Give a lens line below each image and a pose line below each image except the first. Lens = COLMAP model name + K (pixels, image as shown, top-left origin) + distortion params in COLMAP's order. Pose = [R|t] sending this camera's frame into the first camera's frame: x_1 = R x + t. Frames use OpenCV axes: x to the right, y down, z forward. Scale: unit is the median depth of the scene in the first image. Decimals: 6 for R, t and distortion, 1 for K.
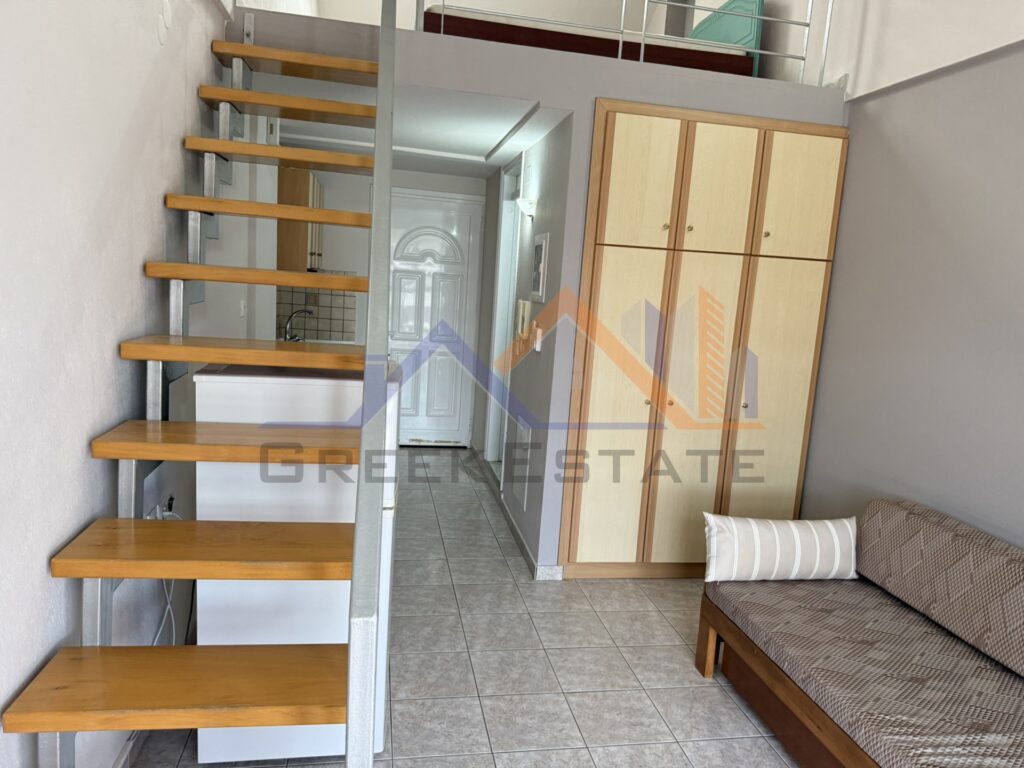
lens RADIAL K [[727.1, 0, 512.0], [0, 727.1, 384.0], [0, 0, 1]] dist [0.082027, -0.126920]
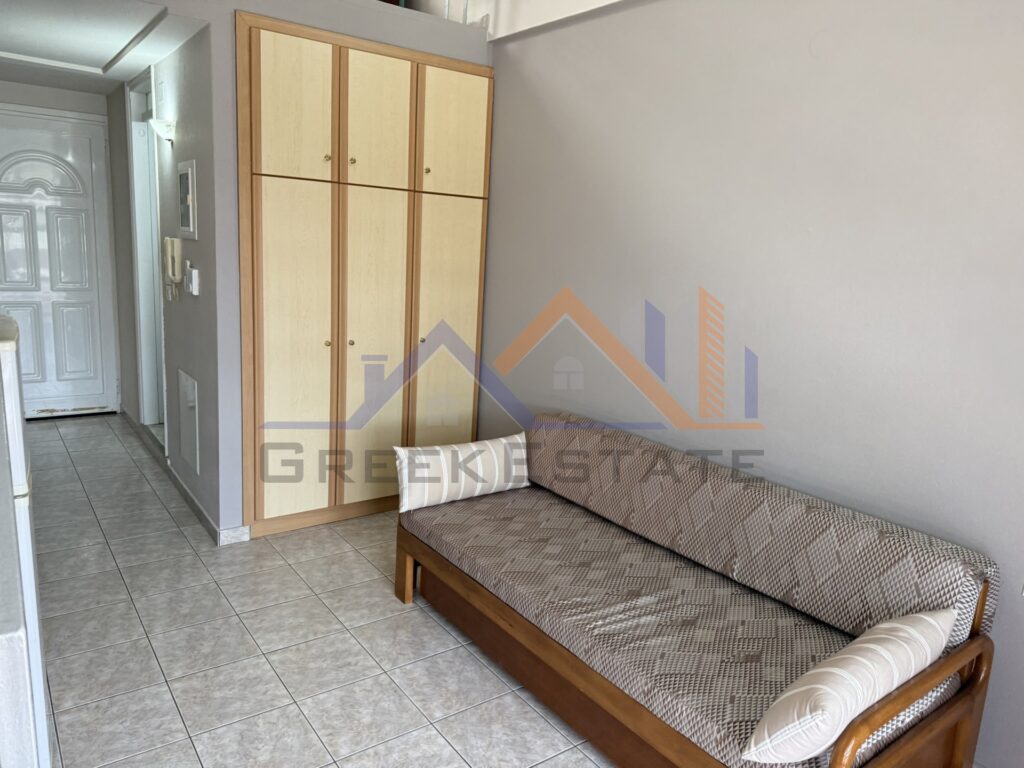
lens RADIAL K [[713.6, 0, 512.0], [0, 713.6, 384.0], [0, 0, 1]] dist [0.059967, -0.069030]
pose [[0.902076, -0.100834, 0.419632, 0.004132], [0.068214, 0.993413, 0.092070, 0.008054], [-0.426152, -0.054429, 0.903013, 0.035687]]
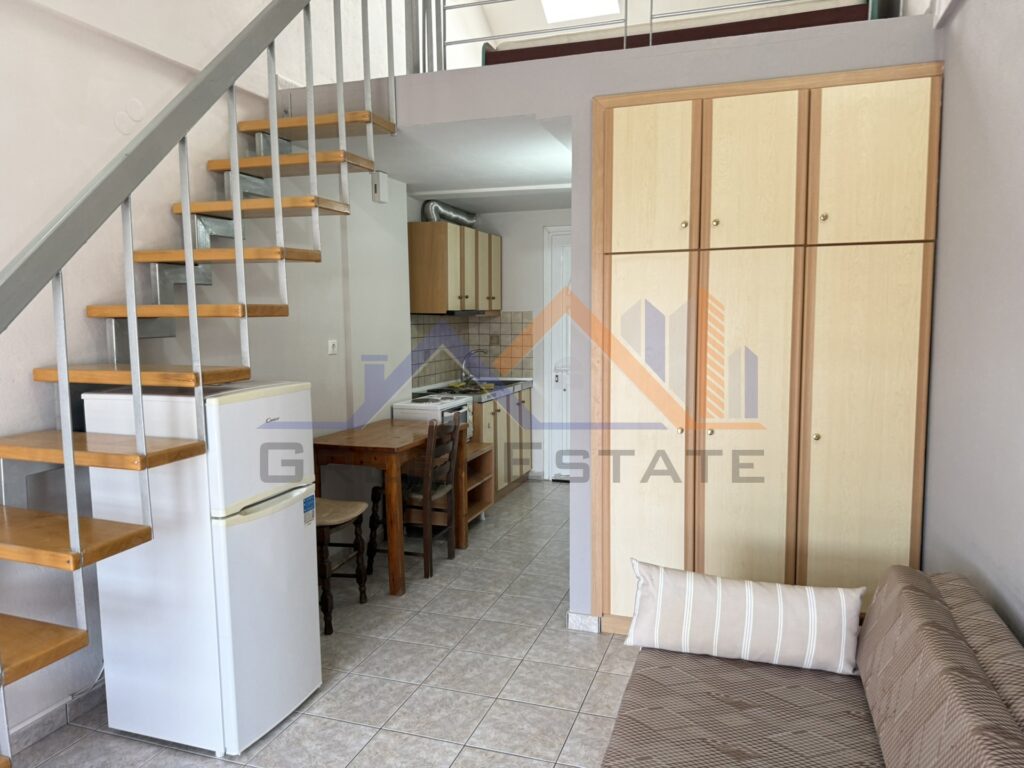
lens RADIAL K [[727.1, 0, 512.0], [0, 727.1, 384.0], [0, 0, 1]] dist [0.082027, -0.126920]
pose [[0.865658, -0.027675, -0.499870, 0.484336], [-0.004836, 0.997962, -0.063627, 0.027267], [0.500612, 0.057497, 0.863760, 0.181935]]
